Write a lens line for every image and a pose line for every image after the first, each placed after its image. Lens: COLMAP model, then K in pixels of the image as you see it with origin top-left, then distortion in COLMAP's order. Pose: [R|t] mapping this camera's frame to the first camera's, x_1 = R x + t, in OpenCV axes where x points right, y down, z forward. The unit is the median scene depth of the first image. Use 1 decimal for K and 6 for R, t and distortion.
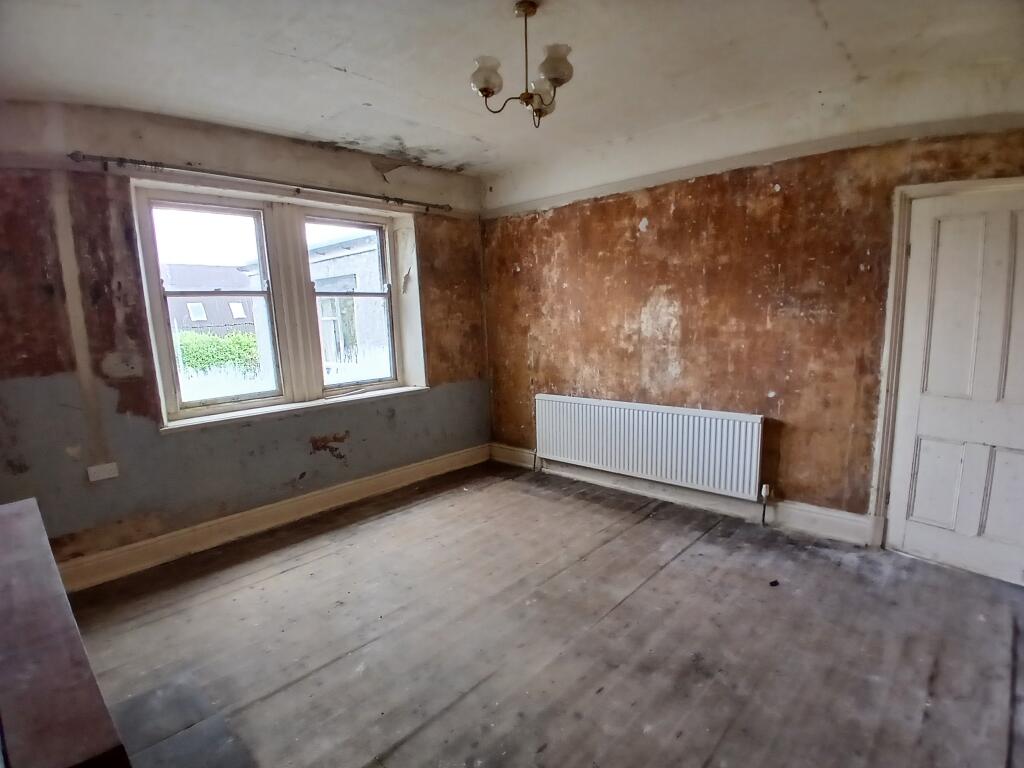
lens RADIAL K [[511.6, 0, 515.2], [0, 511.6, 406.6], [0, 0, 1]] dist [0.023853, -0.056754]
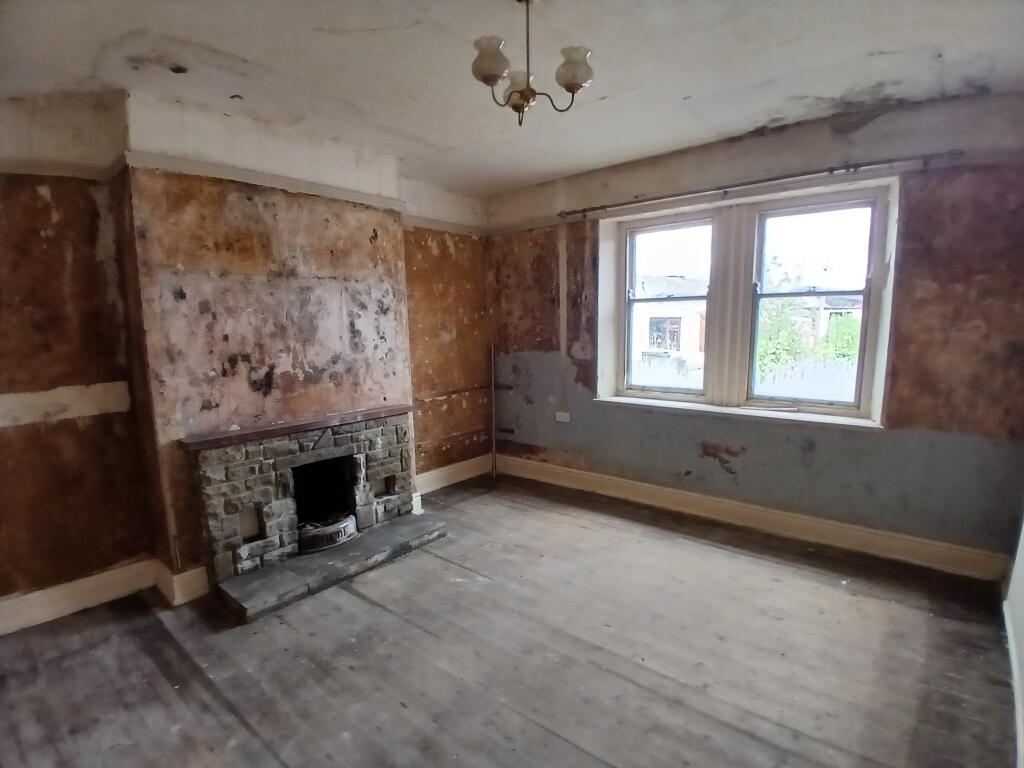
lens RADIAL K [[511.6, 0, 515.2], [0, 511.6, 406.6], [0, 0, 1]] dist [0.023853, -0.056754]
pose [[0.059047, 0.197948, -0.978432, 0.568553], [-0.163136, 0.968879, 0.186171, -0.136298], [0.984835, 0.148624, 0.089502, 0.555154]]
